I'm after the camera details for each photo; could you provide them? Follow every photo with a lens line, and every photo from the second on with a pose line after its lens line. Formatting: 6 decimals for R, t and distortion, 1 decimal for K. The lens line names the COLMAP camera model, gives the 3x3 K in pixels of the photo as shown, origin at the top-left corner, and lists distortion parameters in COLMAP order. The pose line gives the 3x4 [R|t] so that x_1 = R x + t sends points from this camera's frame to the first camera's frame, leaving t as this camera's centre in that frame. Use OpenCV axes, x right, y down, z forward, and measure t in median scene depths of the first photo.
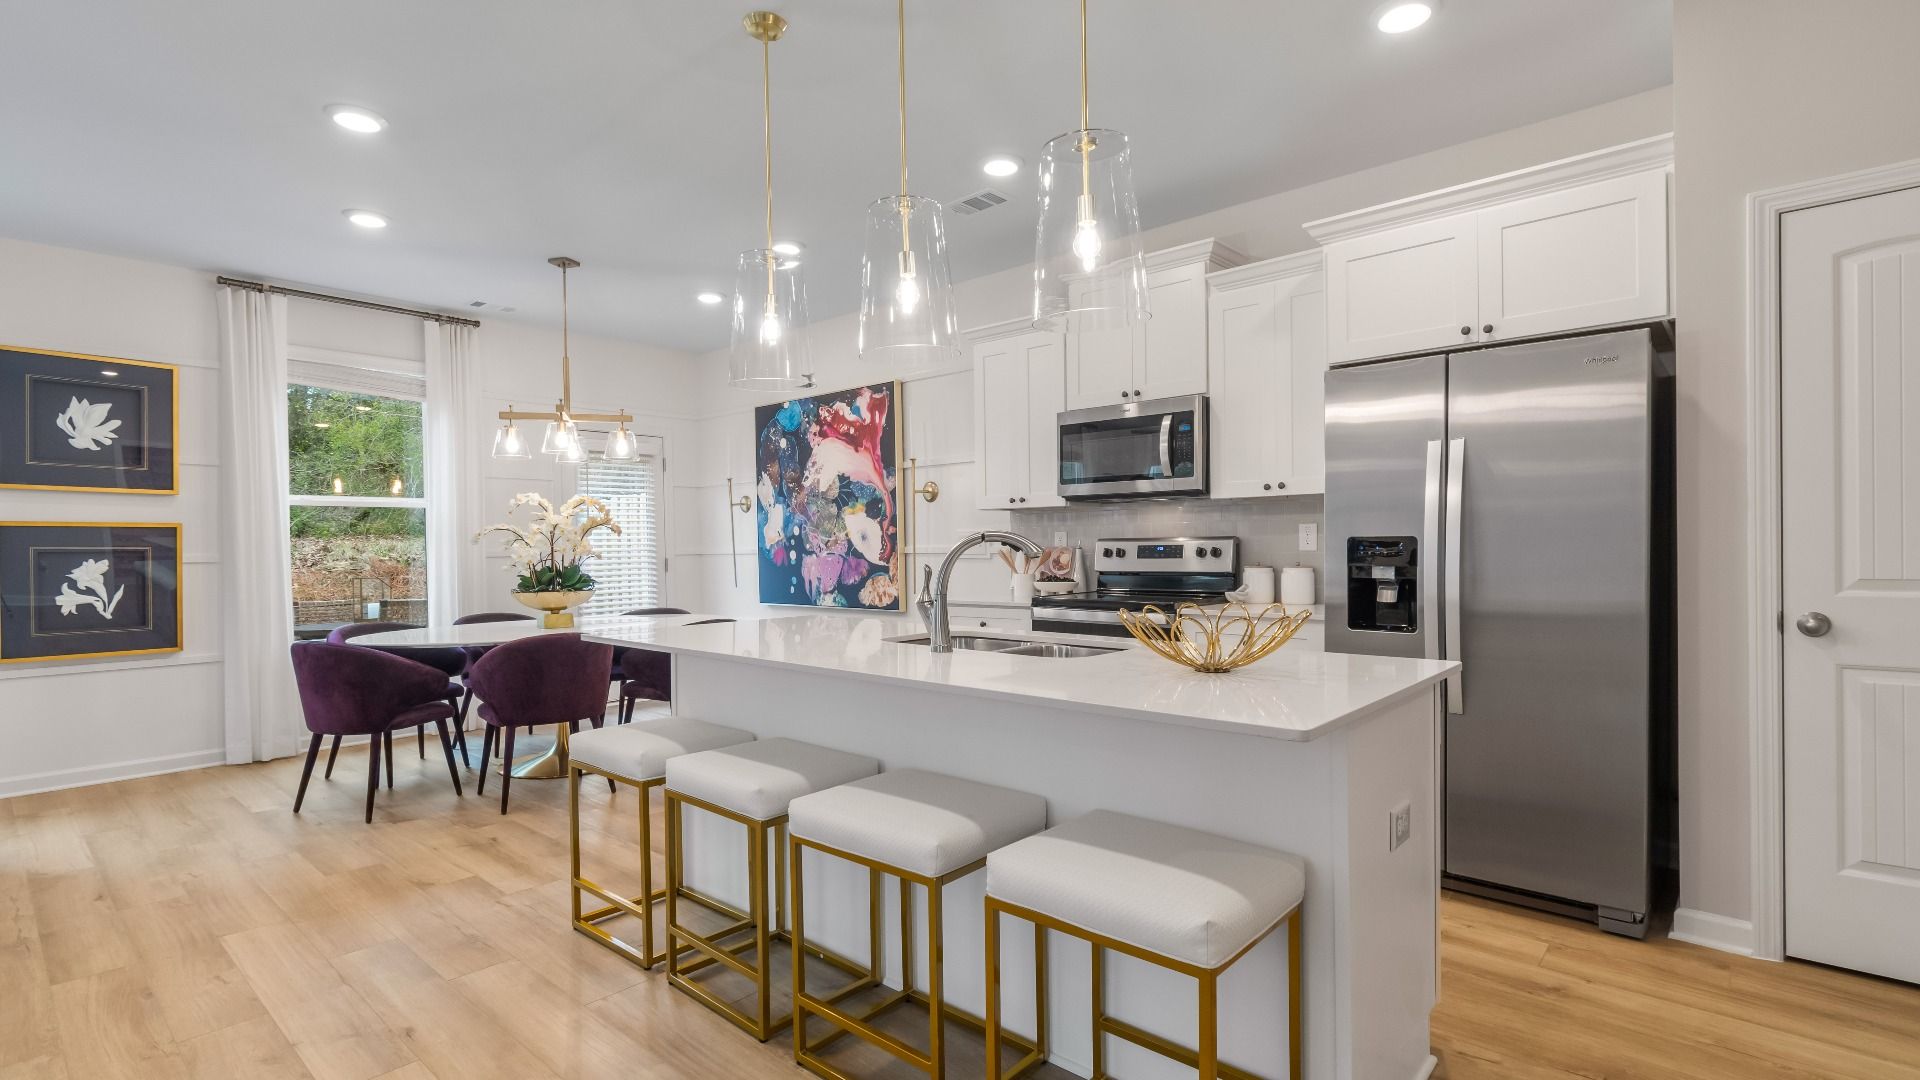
lens RADIAL K [[880.9, 0, 961.8], [0, 880.9, 551.7], [0, 0, 1]] dist [-0.003864, 0.000359]
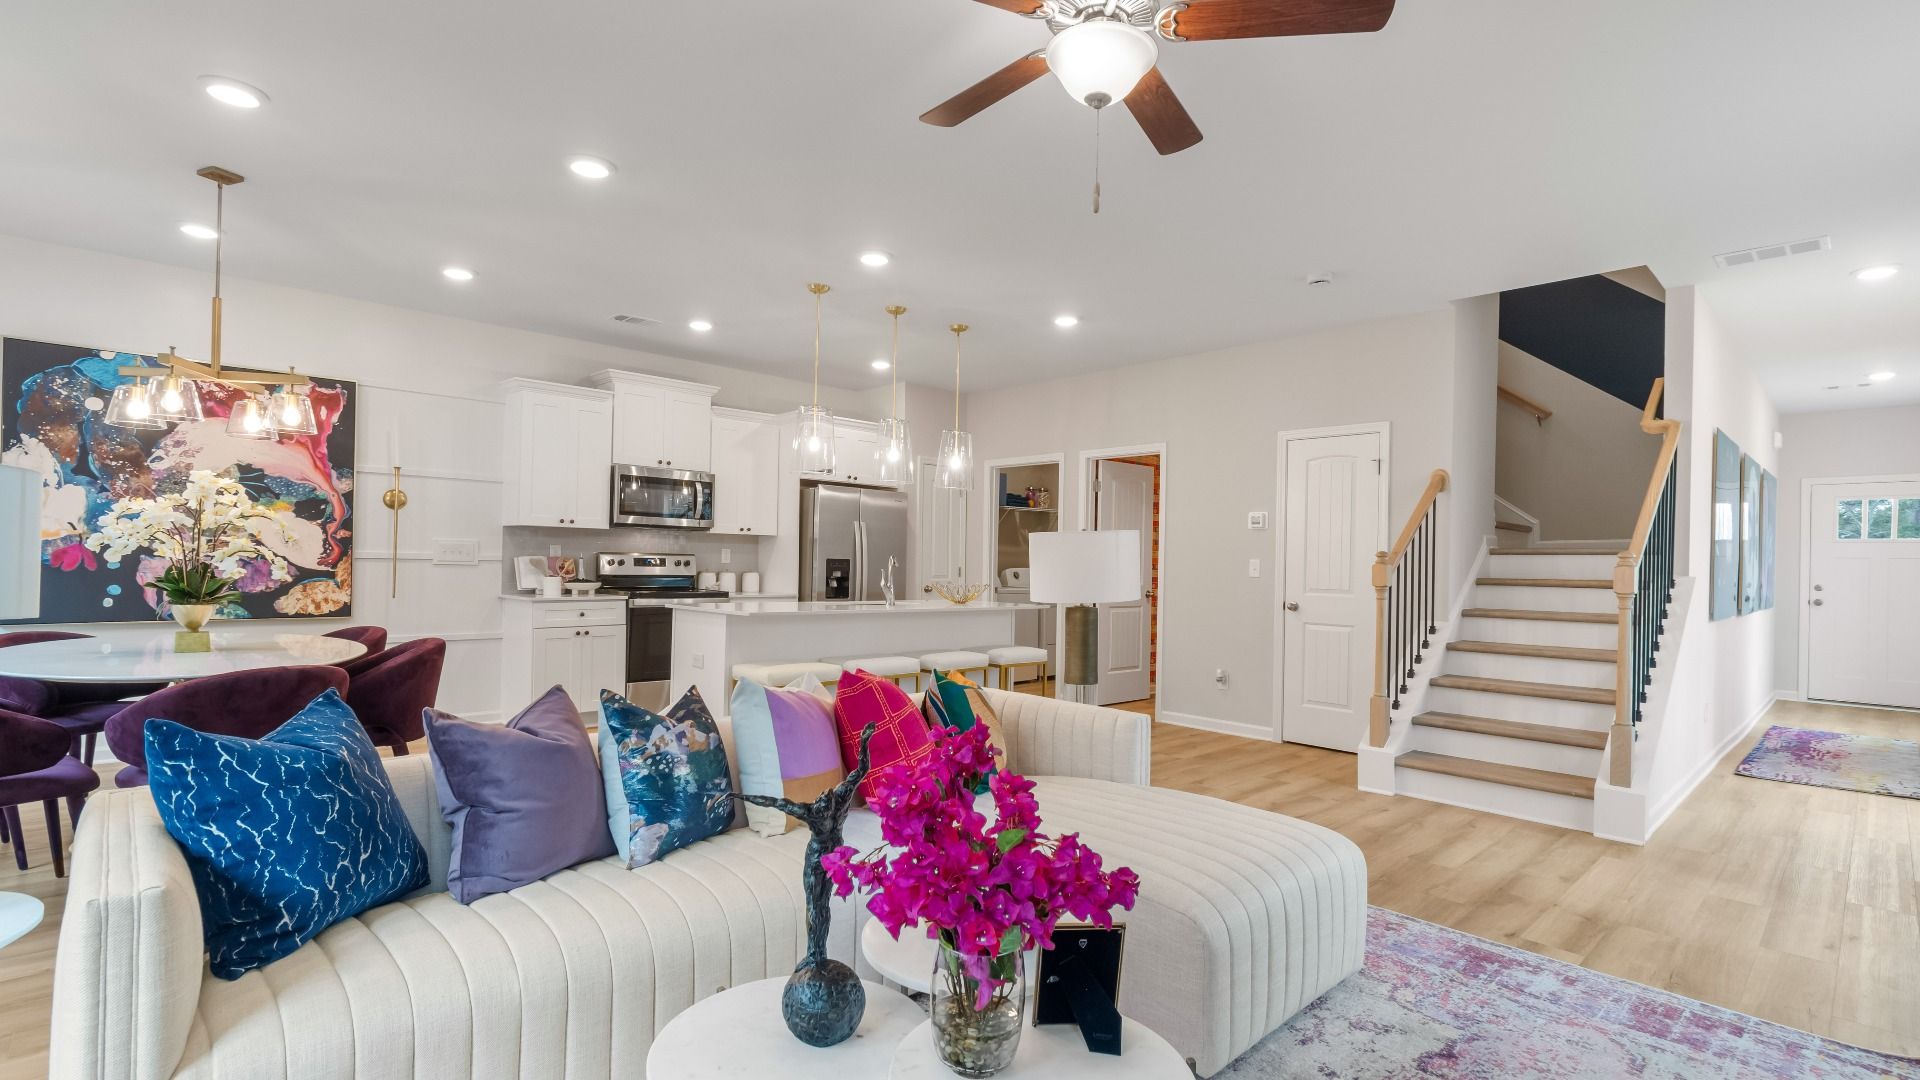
lens RADIAL K [[880.9, 0, 960.3], [0, 880.9, 549.5], [0, 0, 1]] dist [-0.003864, 0.000359]
pose [[0.089278, 0.029042, 0.995583, -0.971238], [-0.014157, 0.999511, -0.027887, 0.009813], [-0.995906, -0.011605, 0.089646, 0.237121]]
